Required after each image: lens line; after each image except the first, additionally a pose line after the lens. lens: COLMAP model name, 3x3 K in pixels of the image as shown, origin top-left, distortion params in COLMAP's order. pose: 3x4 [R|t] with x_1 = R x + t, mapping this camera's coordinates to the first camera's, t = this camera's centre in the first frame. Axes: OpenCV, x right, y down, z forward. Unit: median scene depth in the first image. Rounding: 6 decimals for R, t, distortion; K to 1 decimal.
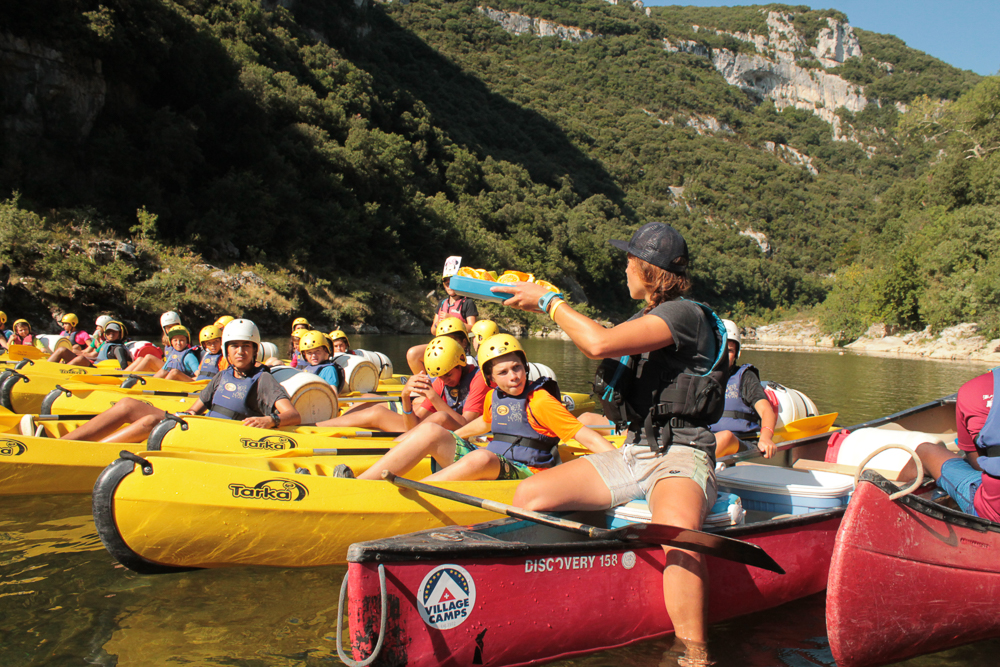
lens RADIAL K [[1137.8, 0, 501.7], [0, 1137.8, 294.8], [0, 0, 1]] dist [-0.074132, 0.071362]
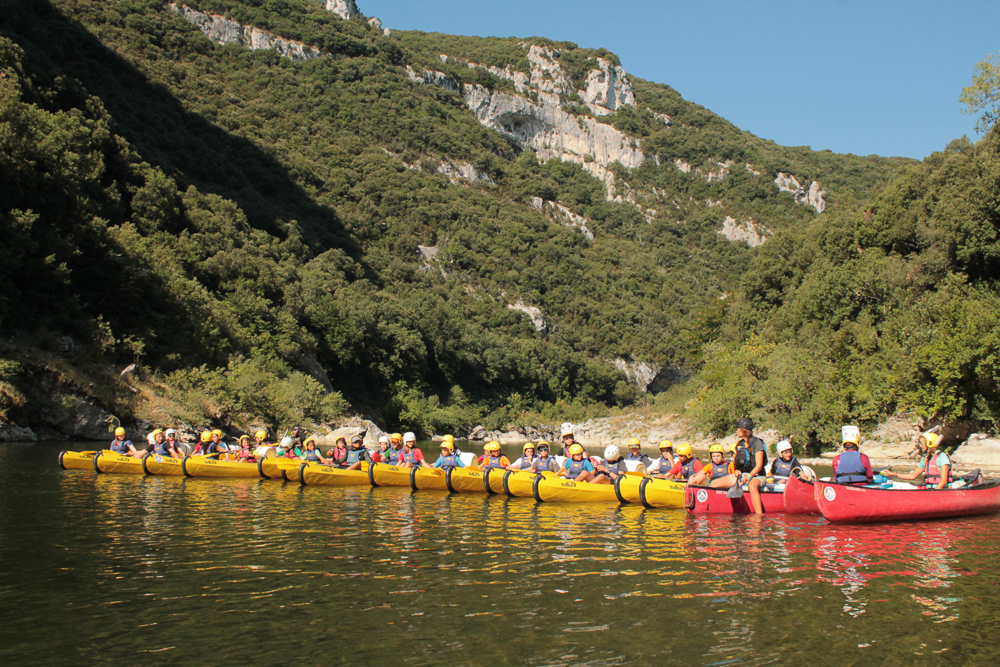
lens RADIAL K [[1137.8, 0, 501.7], [0, 1137.8, 294.8], [0, 0, 1]] dist [-0.074132, 0.071362]
pose [[0.952774, 0.028807, 0.302310, -0.033288], [-0.002650, 0.996242, -0.086578, 0.005919], [-0.303668, 0.081688, 0.949270, 0.236915]]
